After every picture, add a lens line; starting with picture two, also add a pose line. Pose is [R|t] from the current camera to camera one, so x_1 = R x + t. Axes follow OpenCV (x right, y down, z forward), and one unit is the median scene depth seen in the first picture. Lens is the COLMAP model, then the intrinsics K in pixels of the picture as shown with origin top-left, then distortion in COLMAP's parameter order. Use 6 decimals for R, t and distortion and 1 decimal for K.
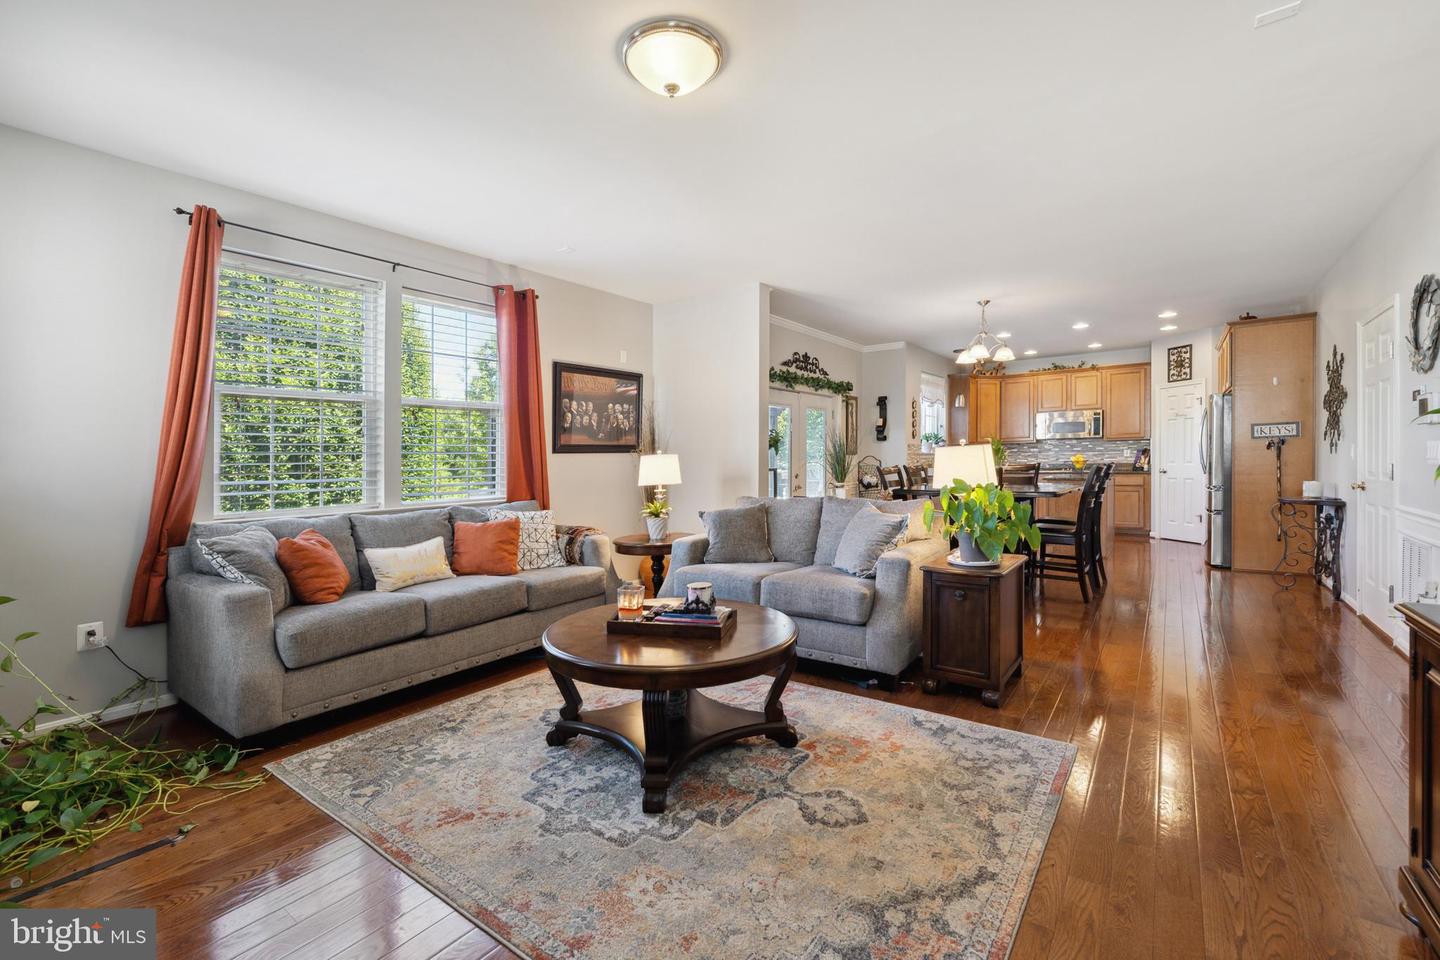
lens RADIAL K [[617.5, 0, 726.8], [0, 617.5, 456.2], [0, 0, 1]] dist [-0.002633, -0.000054]
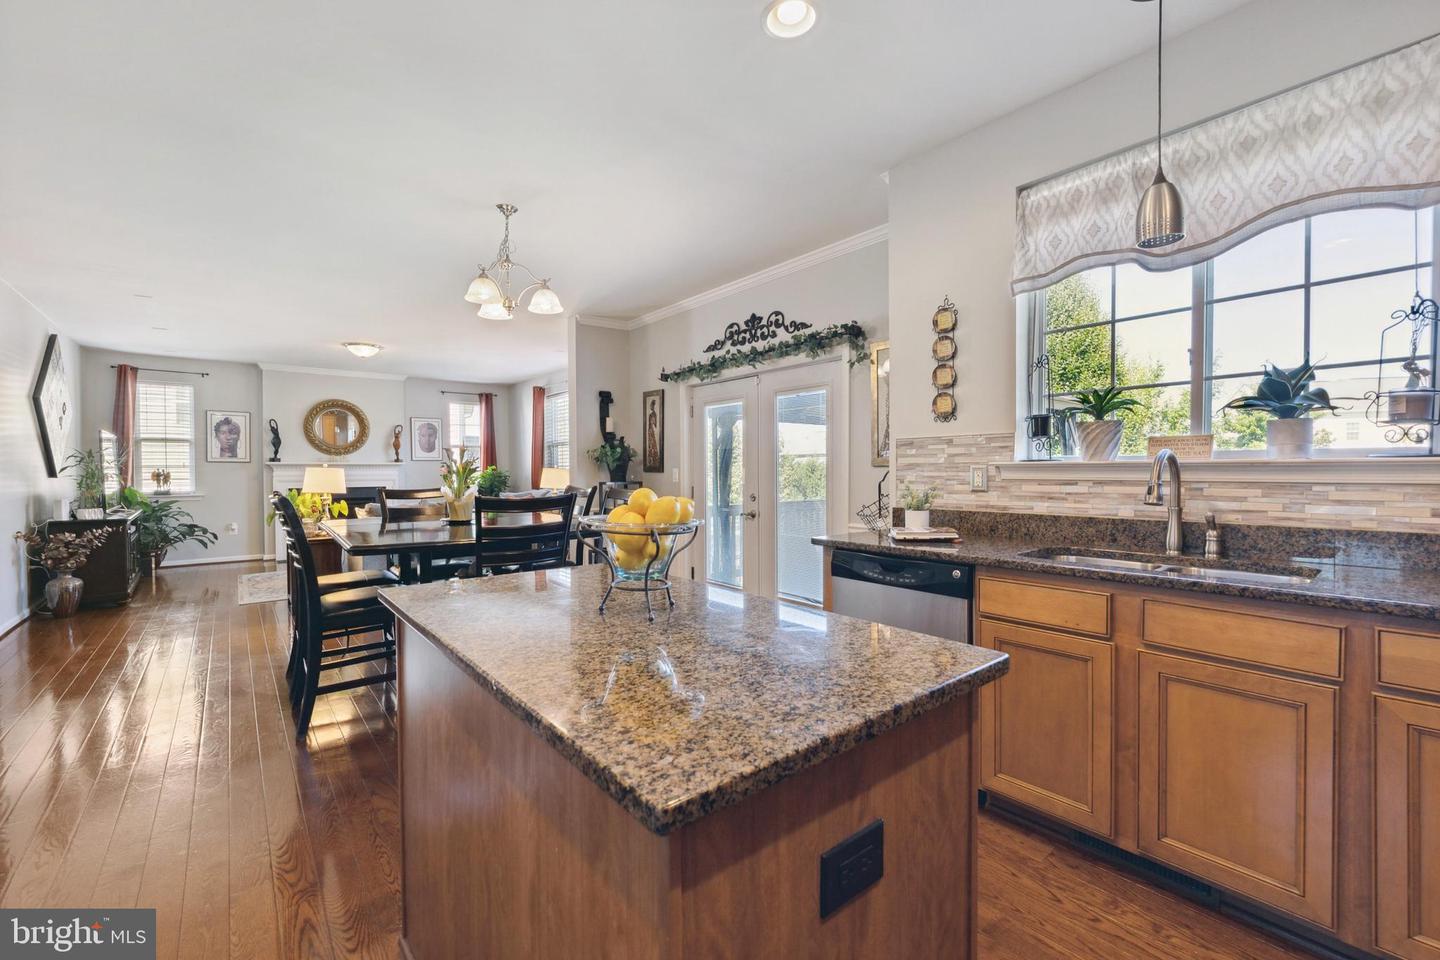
lens RADIAL K [[593.4, 0, 726.2], [0, 593.4, 474.7], [0, 0, 1]] dist [-0.001694, -0.000655]
pose [[-0.256070, 0.025335, -0.966326, 1.082288], [0.013958, 0.999649, 0.022509, -0.014648], [0.966557, -0.007724, -0.256334, 1.627275]]
